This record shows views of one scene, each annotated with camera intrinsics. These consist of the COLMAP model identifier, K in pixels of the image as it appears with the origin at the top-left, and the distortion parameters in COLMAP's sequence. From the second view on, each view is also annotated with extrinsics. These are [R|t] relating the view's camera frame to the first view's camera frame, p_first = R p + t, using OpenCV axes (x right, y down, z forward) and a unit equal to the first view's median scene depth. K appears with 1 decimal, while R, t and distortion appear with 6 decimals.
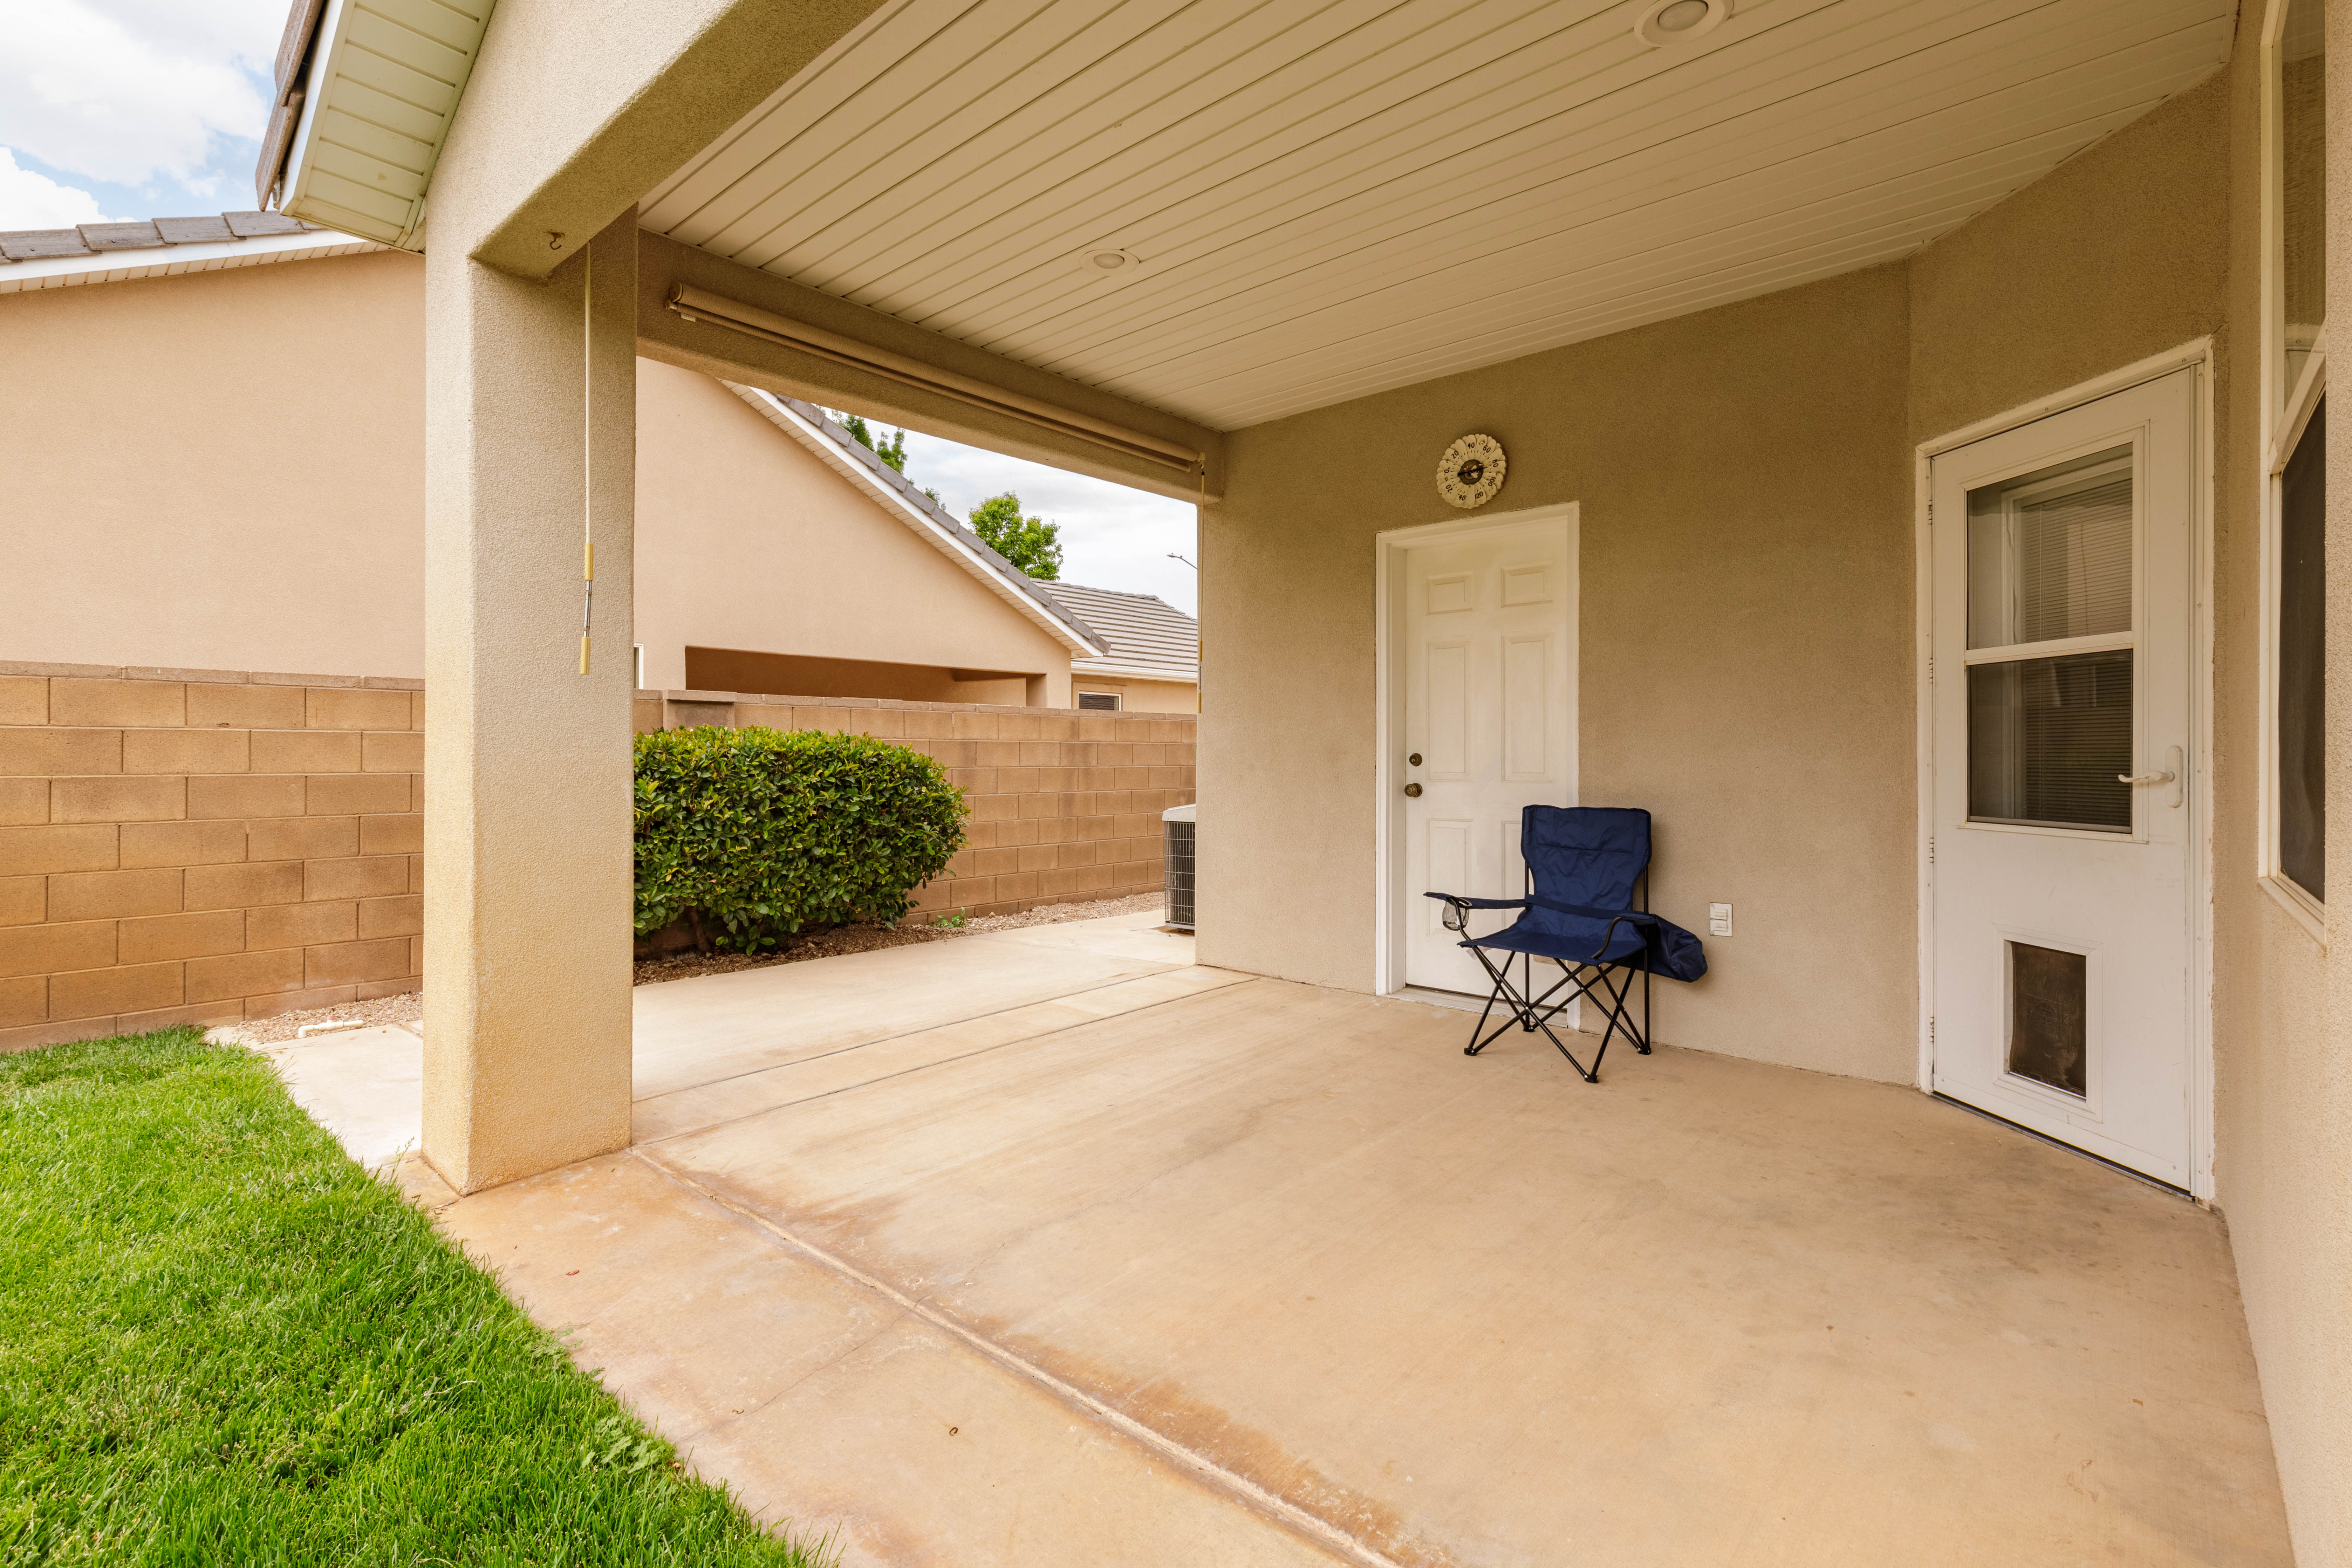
lens RADIAL K [[1076.4, 0, 1173.7], [0, 1076.4, 751.7], [0, 0, 1]] dist [0.007273, -0.003003]
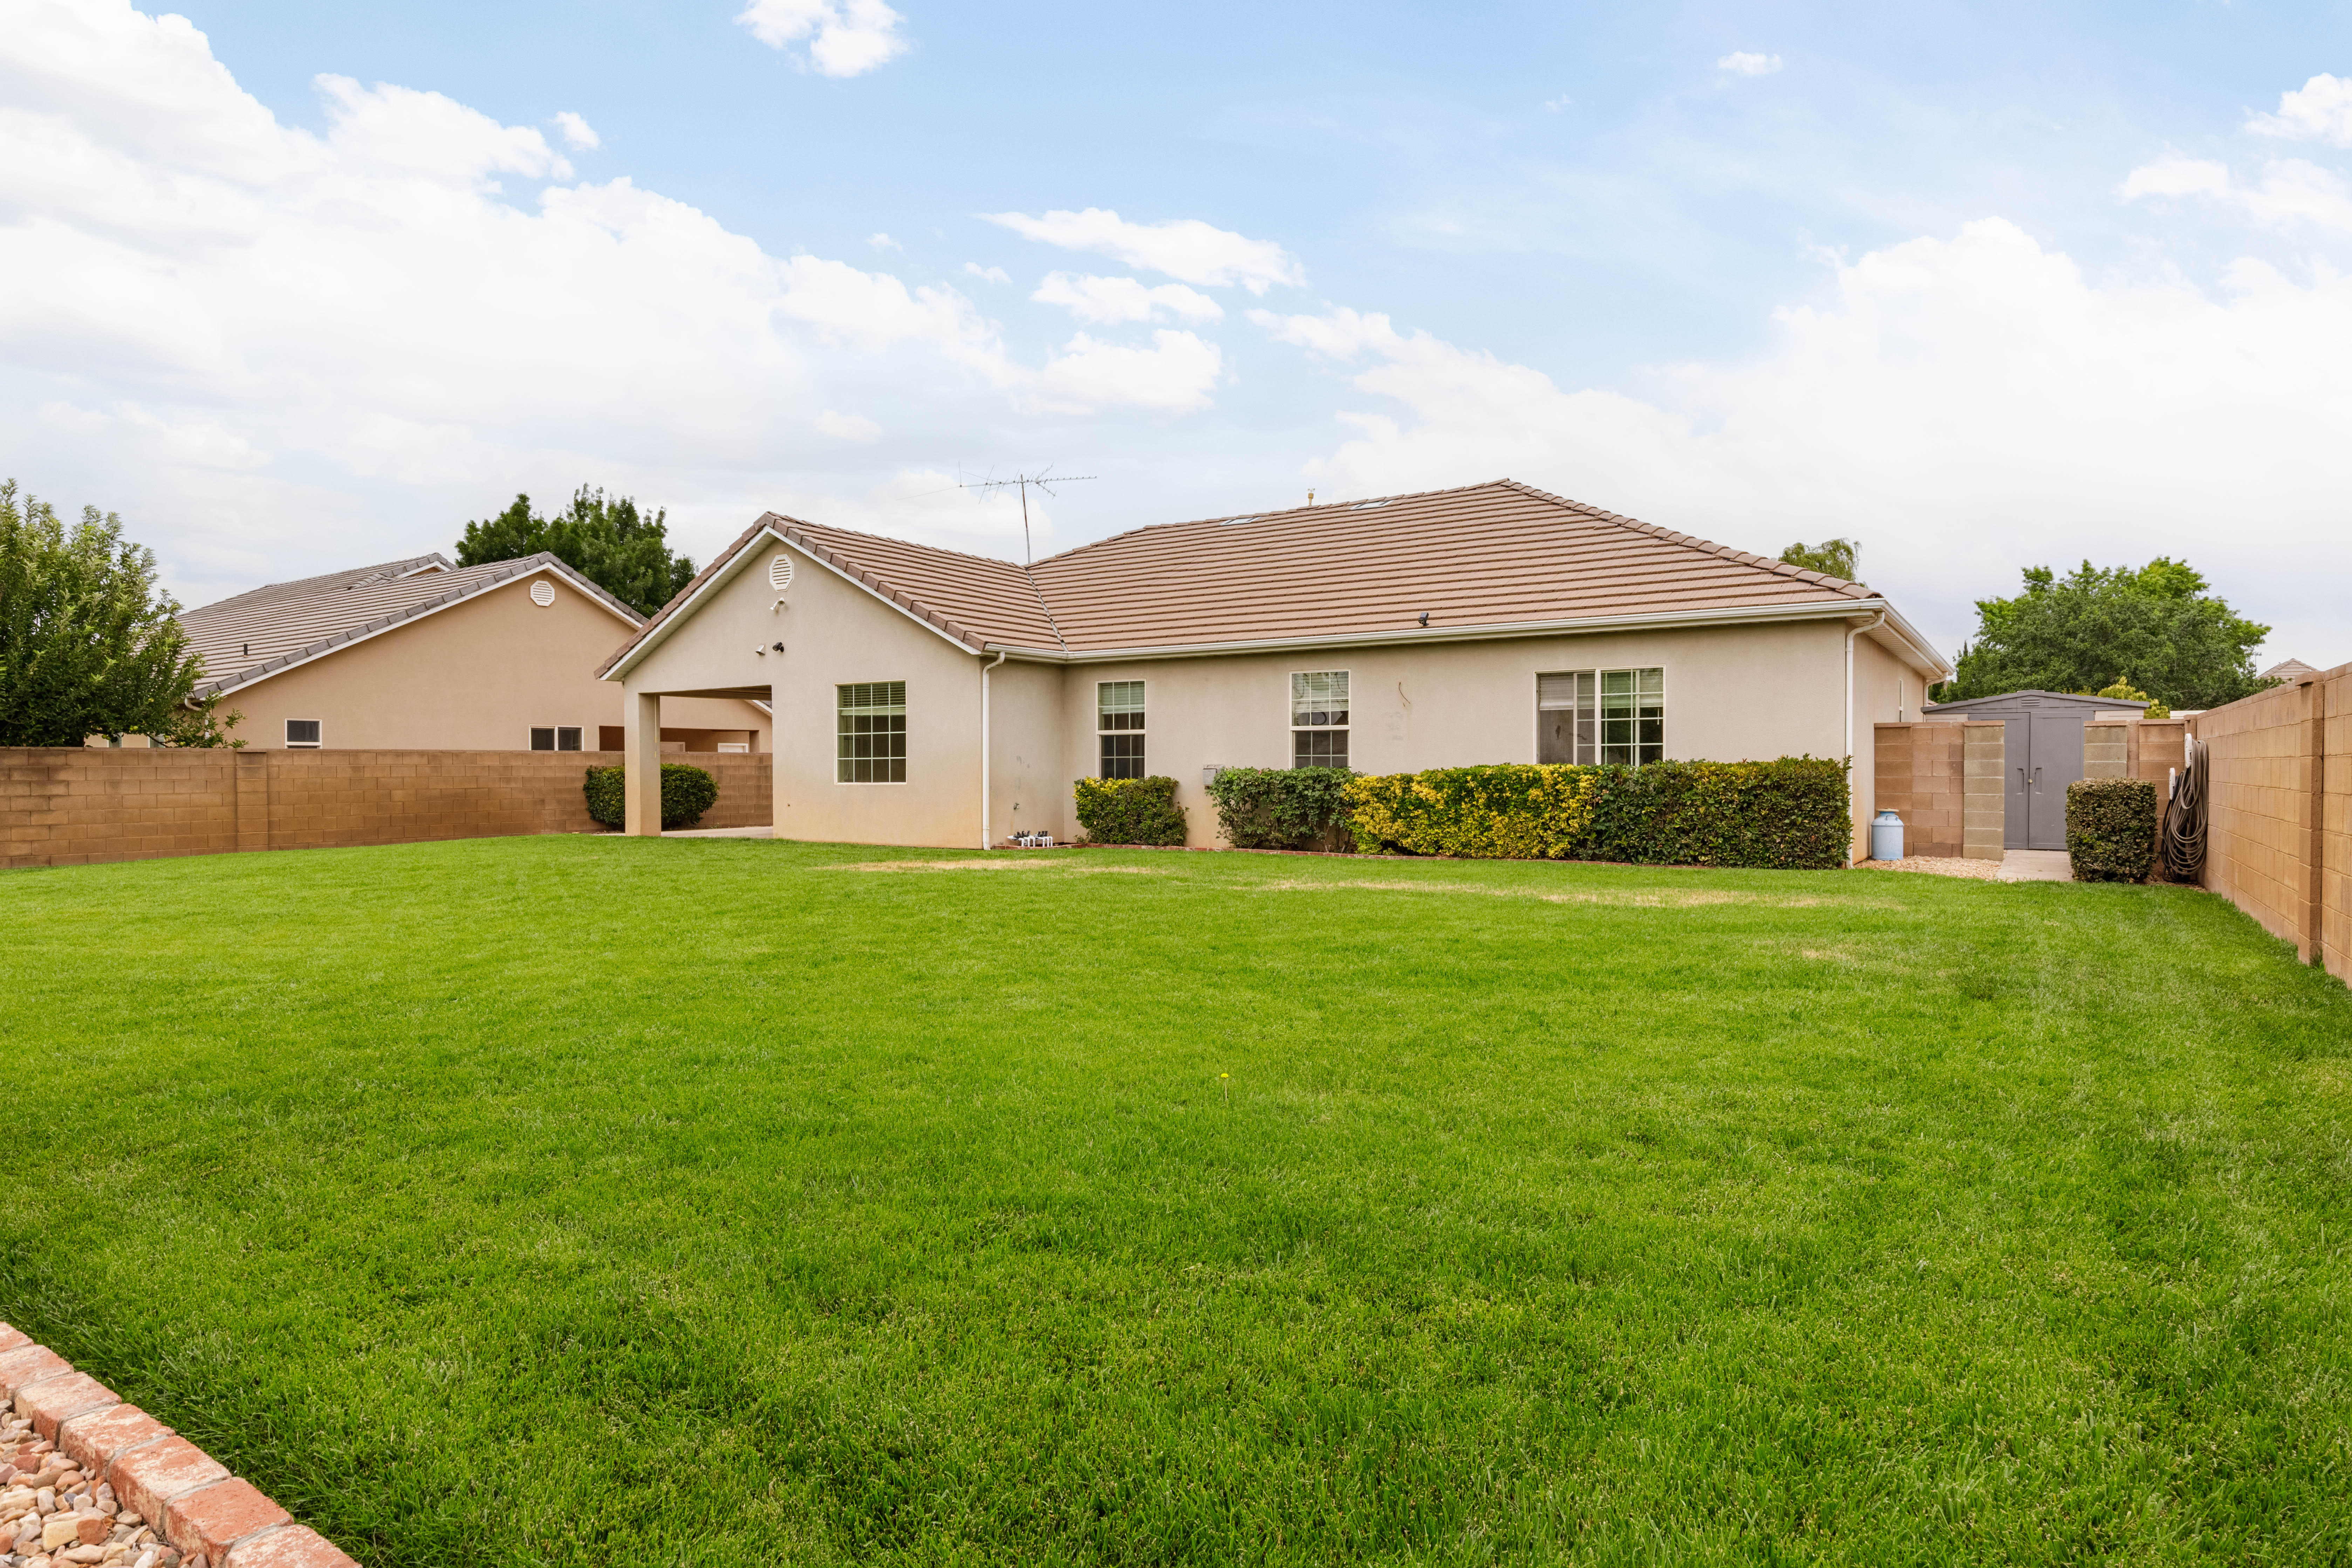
lens RADIAL K [[1308.9, 0, 1170.7], [0, 1308.9, 774.6], [0, 0, 1]] dist [-0.004670, 0.001531]
pose [[0.990044, -0.007922, 0.140533, 0.971725], [0.006977, 0.999950, 0.007216, -0.004581], [-0.140583, -0.006164, 0.990050, -5.002684]]
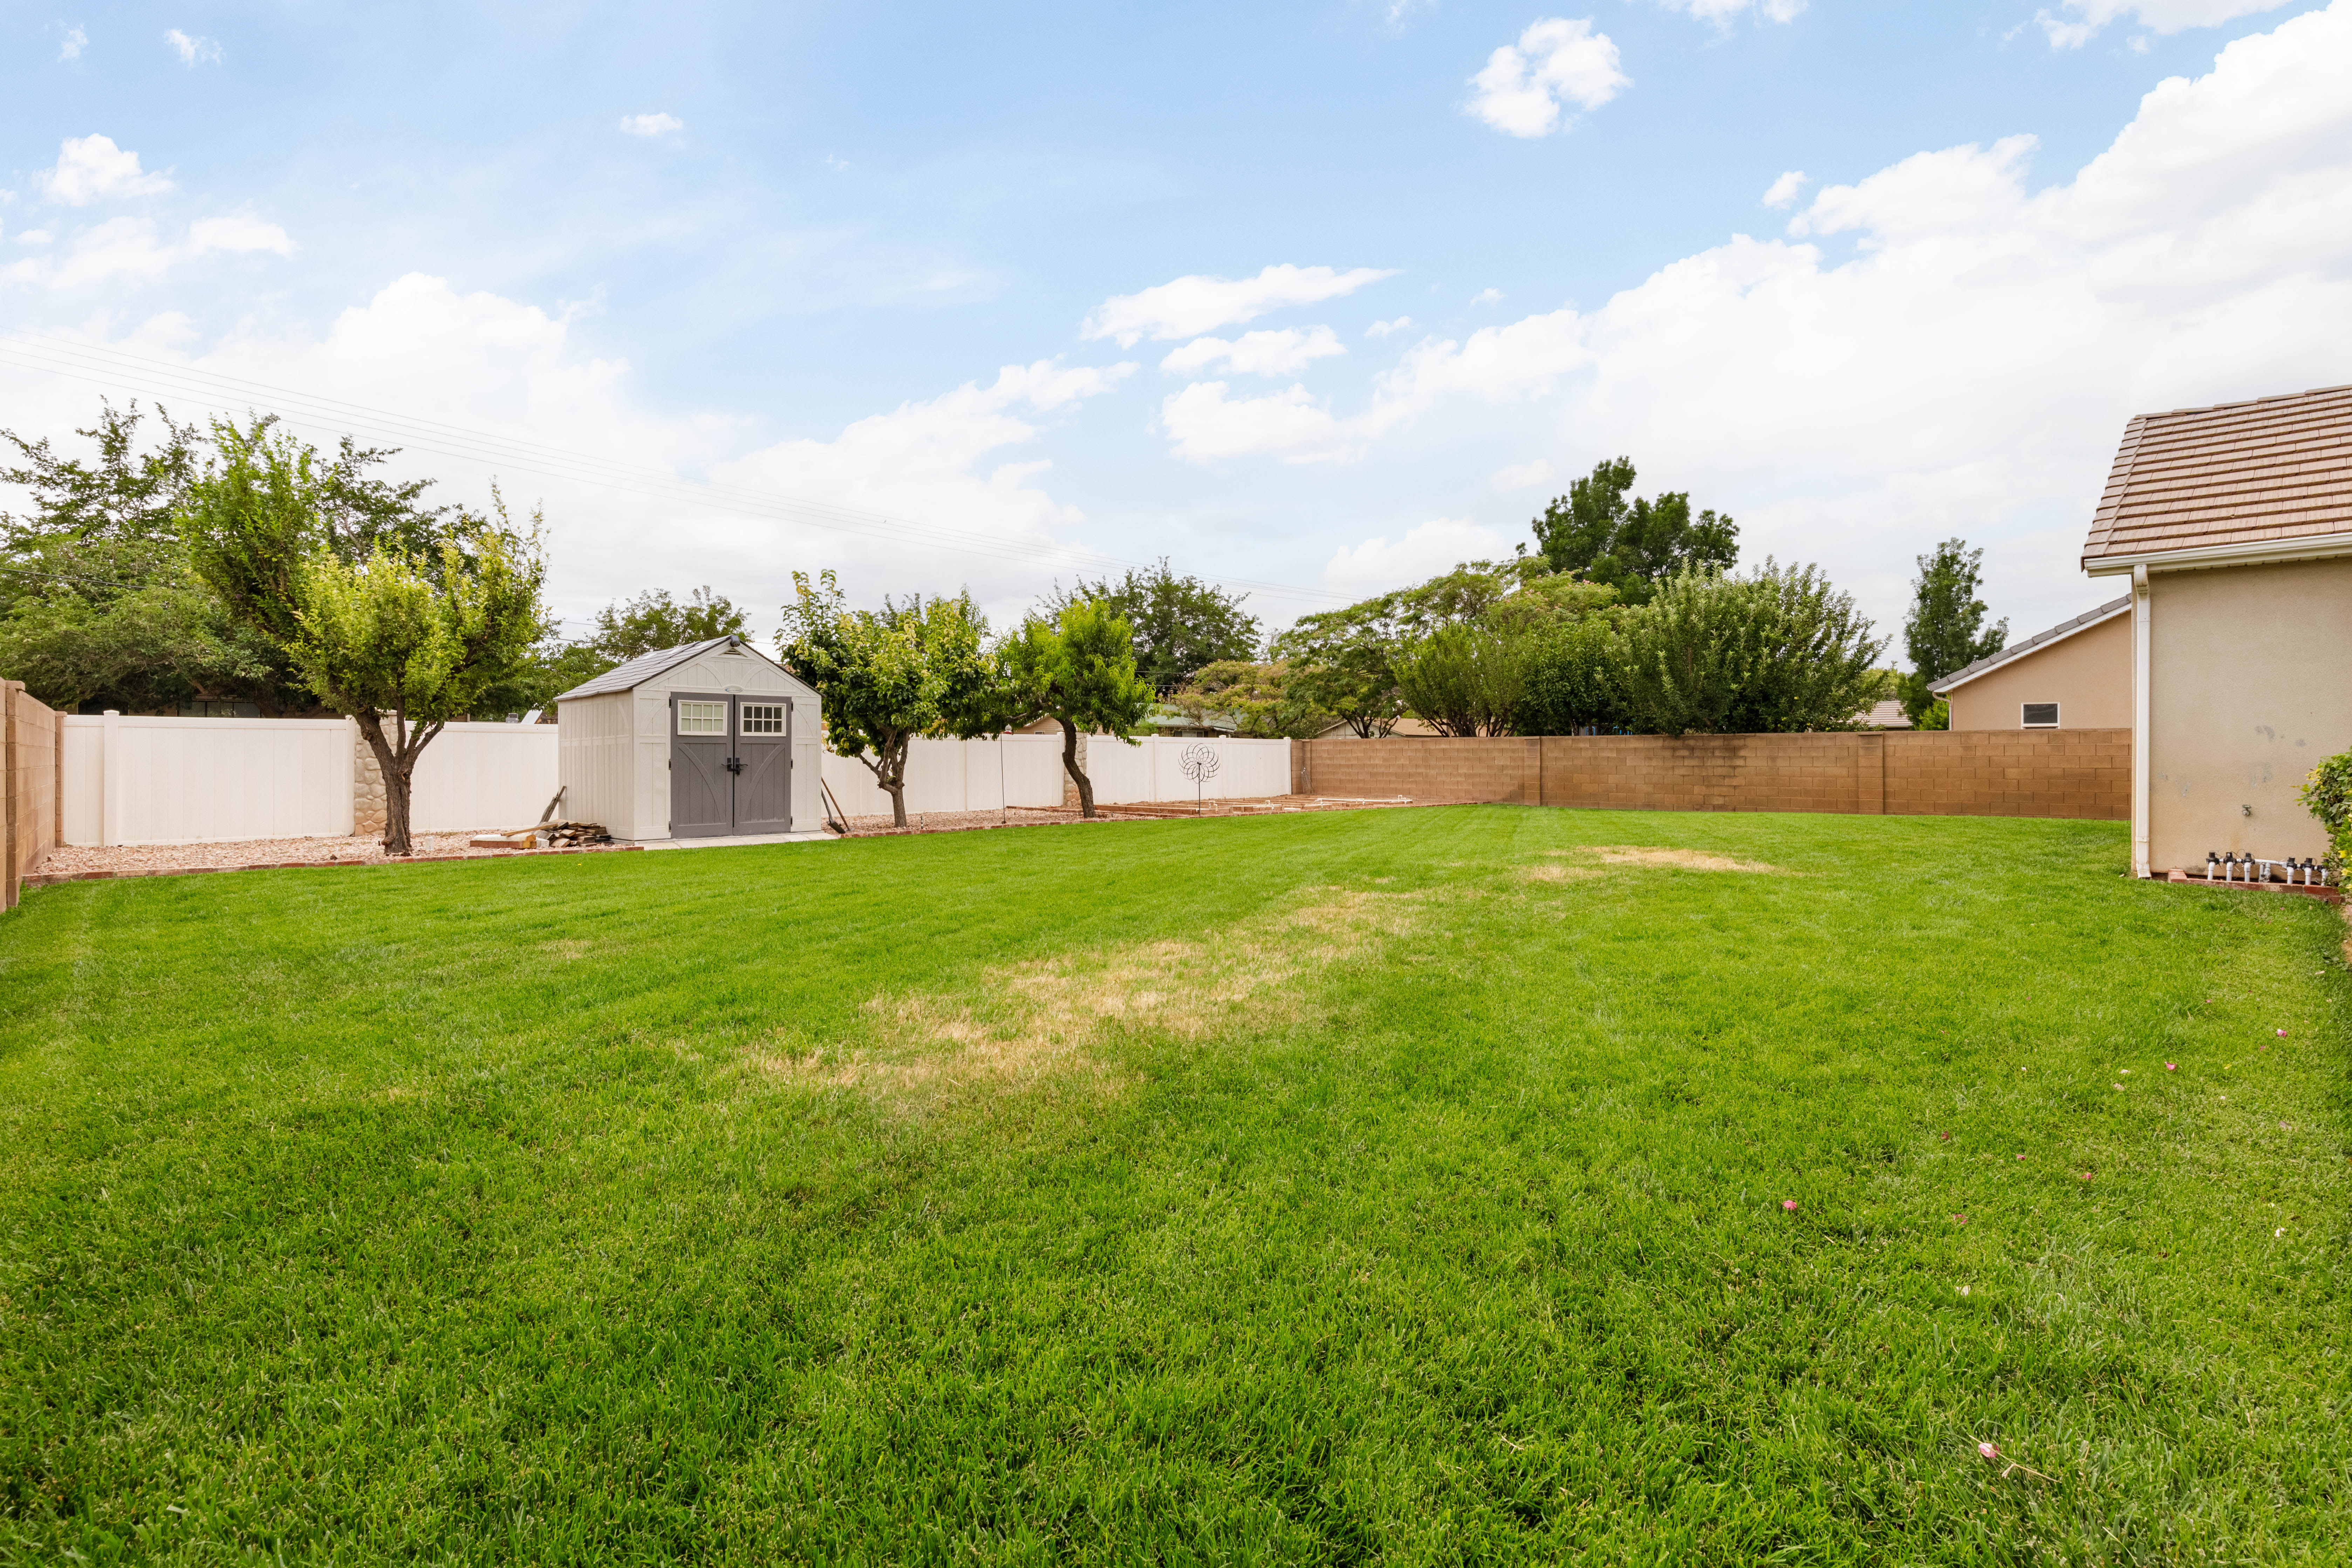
lens RADIAL K [[1076.4, 0, 1168.9], [0, 1076.4, 764.4], [0, 0, 1]] dist [0.007273, -0.003003]
pose [[-0.079937, 0.008016, -0.996768, 3.540850], [0.003070, 0.999965, 0.007796, 0.011869], [0.996795, -0.002437, -0.079959, -2.492760]]
